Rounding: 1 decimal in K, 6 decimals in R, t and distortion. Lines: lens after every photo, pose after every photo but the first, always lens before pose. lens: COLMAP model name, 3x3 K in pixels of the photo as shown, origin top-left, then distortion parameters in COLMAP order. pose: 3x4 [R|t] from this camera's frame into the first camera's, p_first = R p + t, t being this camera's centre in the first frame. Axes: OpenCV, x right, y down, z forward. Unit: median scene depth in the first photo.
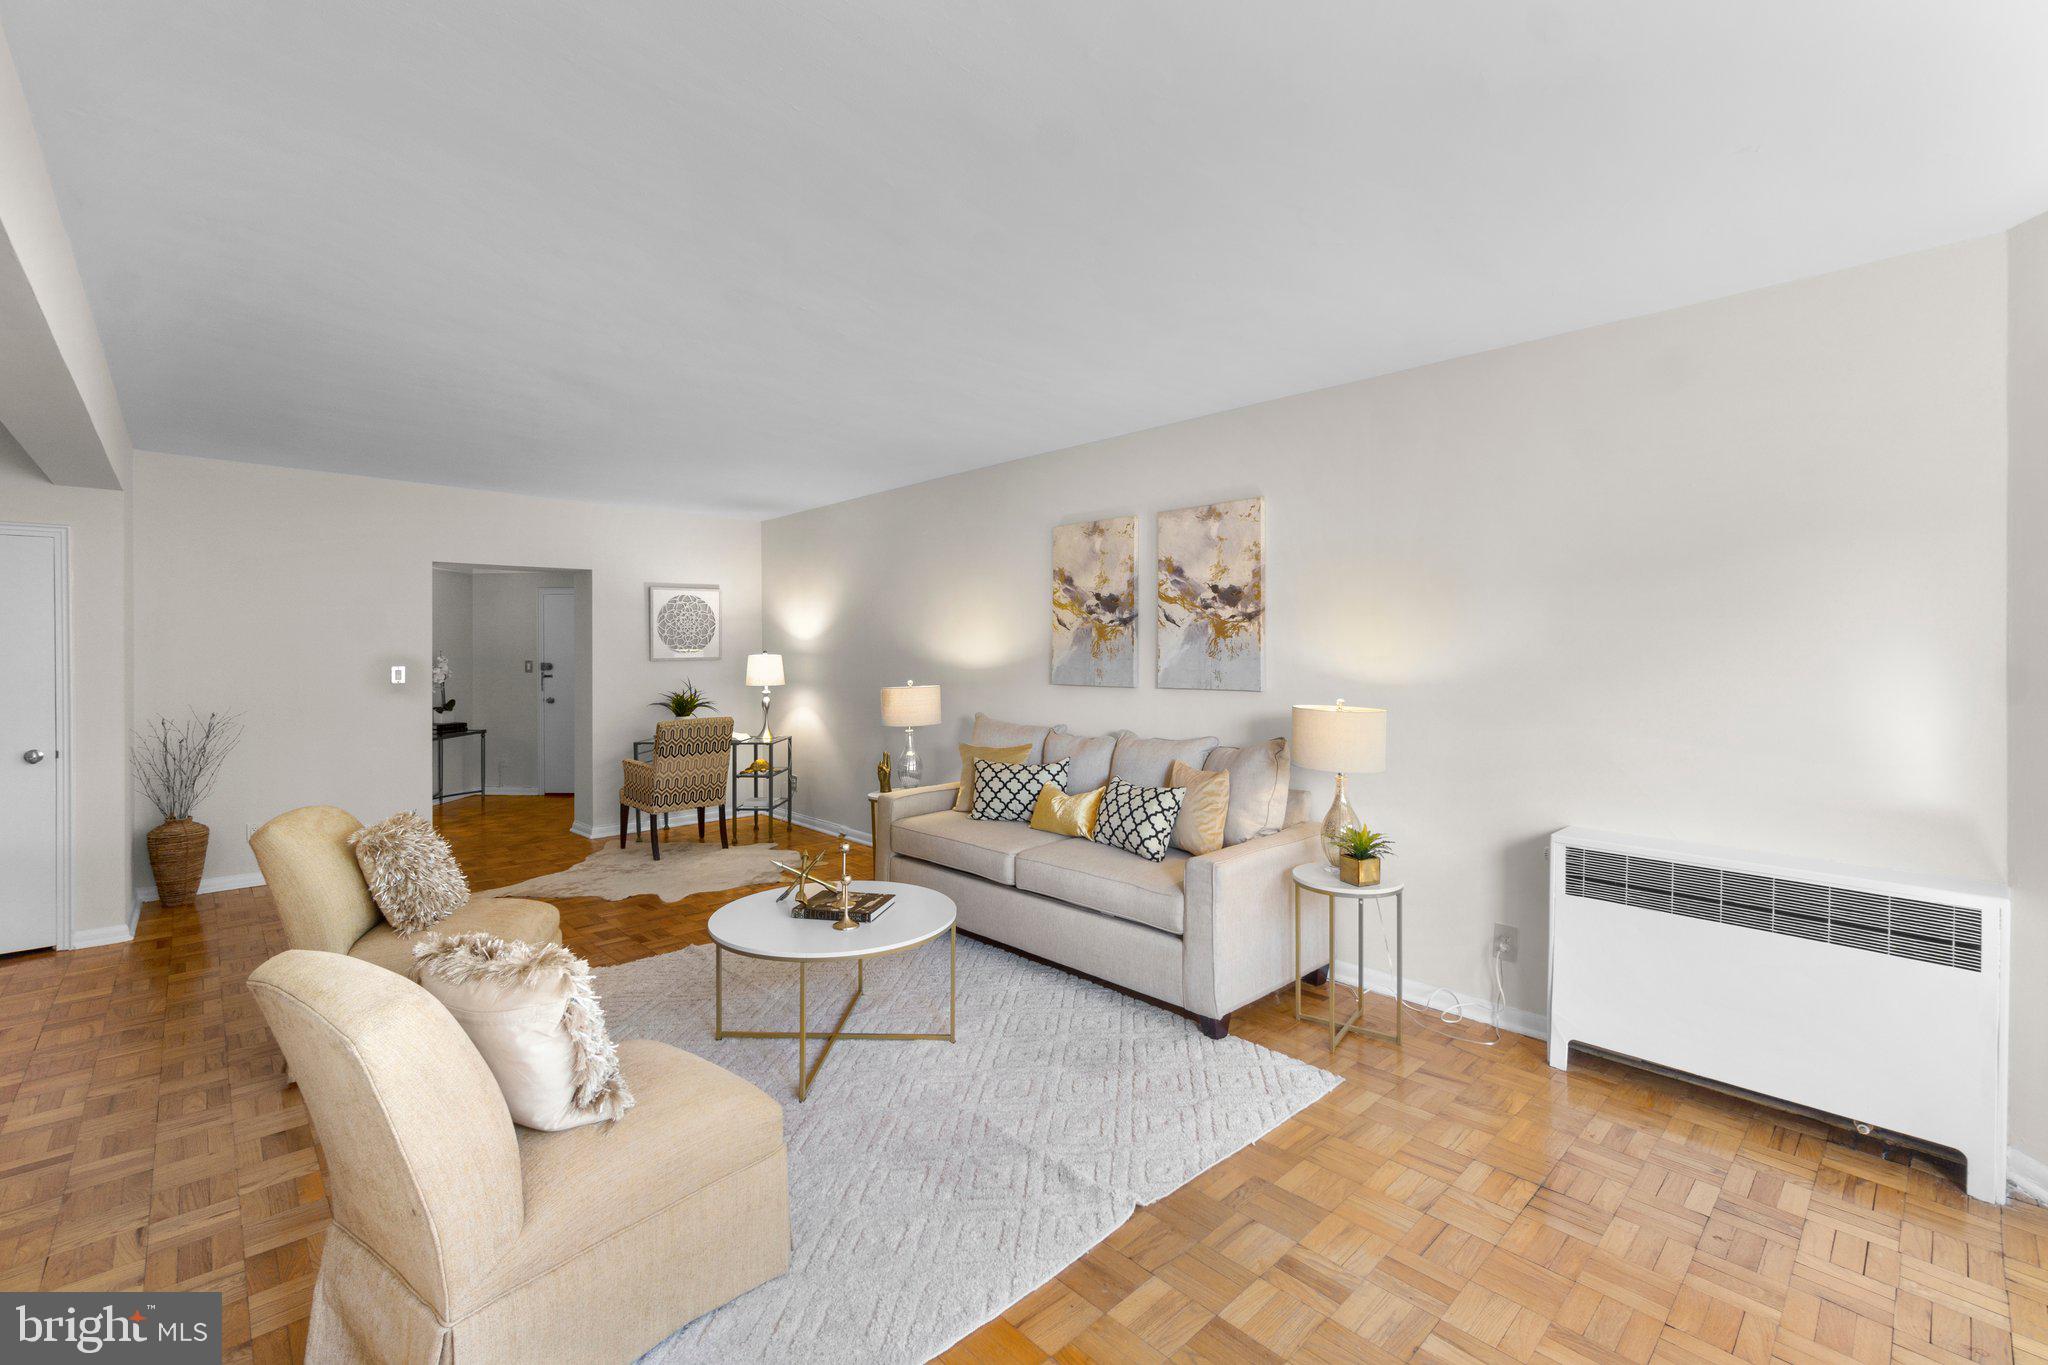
lens RADIAL K [[883.8, 0, 1020.7], [0, 883.8, 653.1], [0, 0, 1]] dist [0.001027, 0.000303]
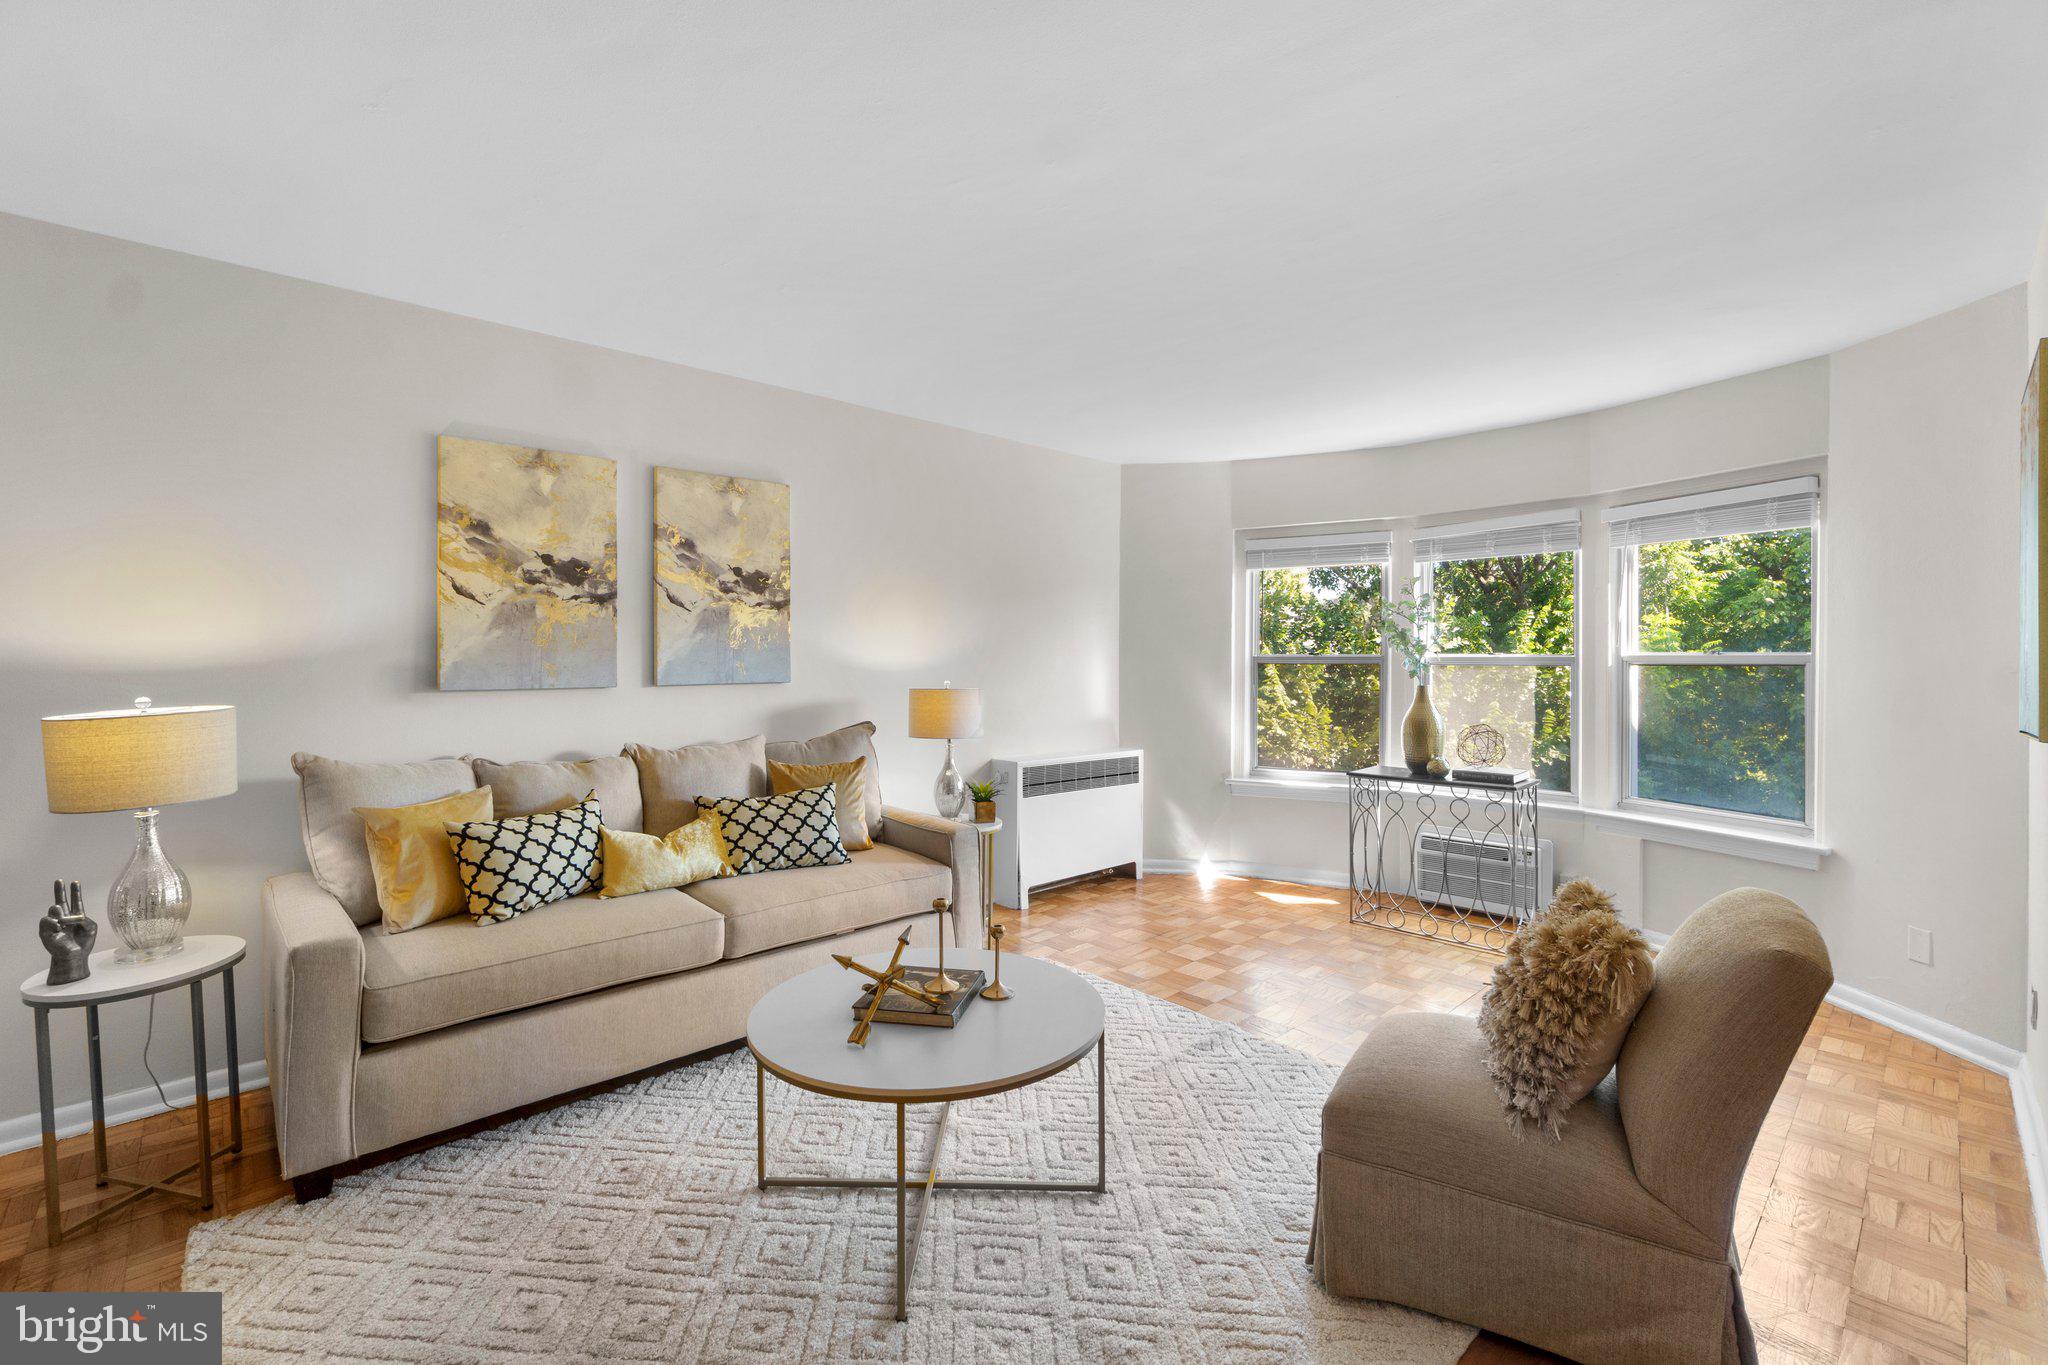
lens RADIAL K [[883.8, 0, 1027.5], [0, 883.8, 668.2], [0, 0, 1]] dist [-0.003546, 0.000205]
pose [[-0.001005, -0.009037, 0.999959, -0.585549], [0.004208, 0.999950, 0.009041, 0.016037], [-0.999991, 0.004216, -0.000967, 0.604295]]
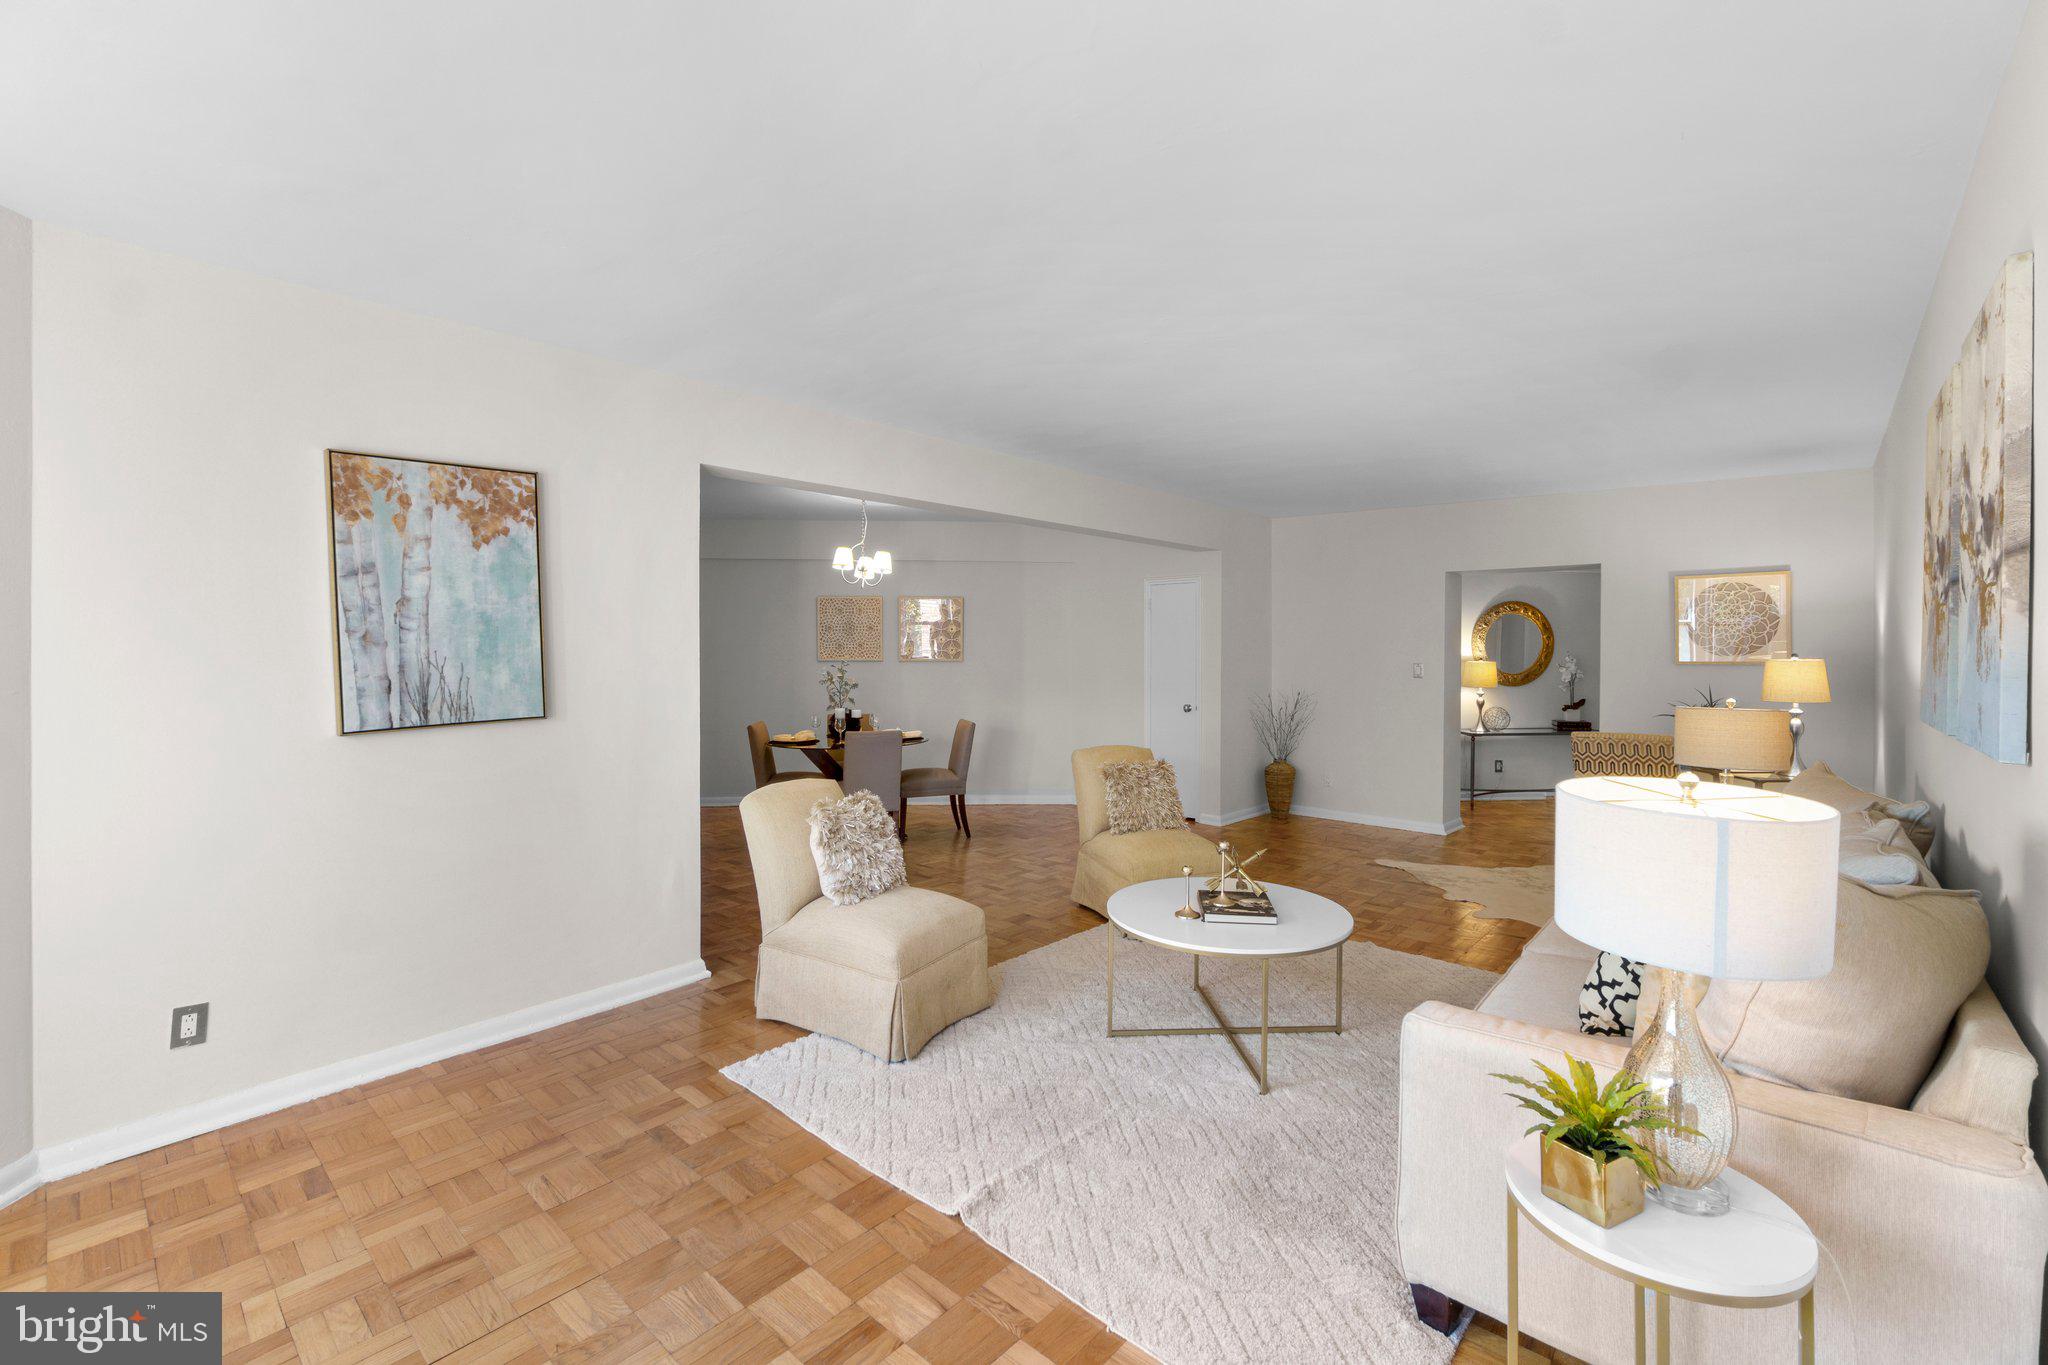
lens RADIAL K [[873.9, 0, 1033.8], [0, 873.9, 651.6], [0, 0, 1]] dist [-0.001579, -0.000073]
pose [[0.092468, 0.006317, -0.995696, 0.500998], [-0.009605, 0.999939, 0.005452, -0.002923], [0.995669, 0.009060, 0.092523, 0.449452]]
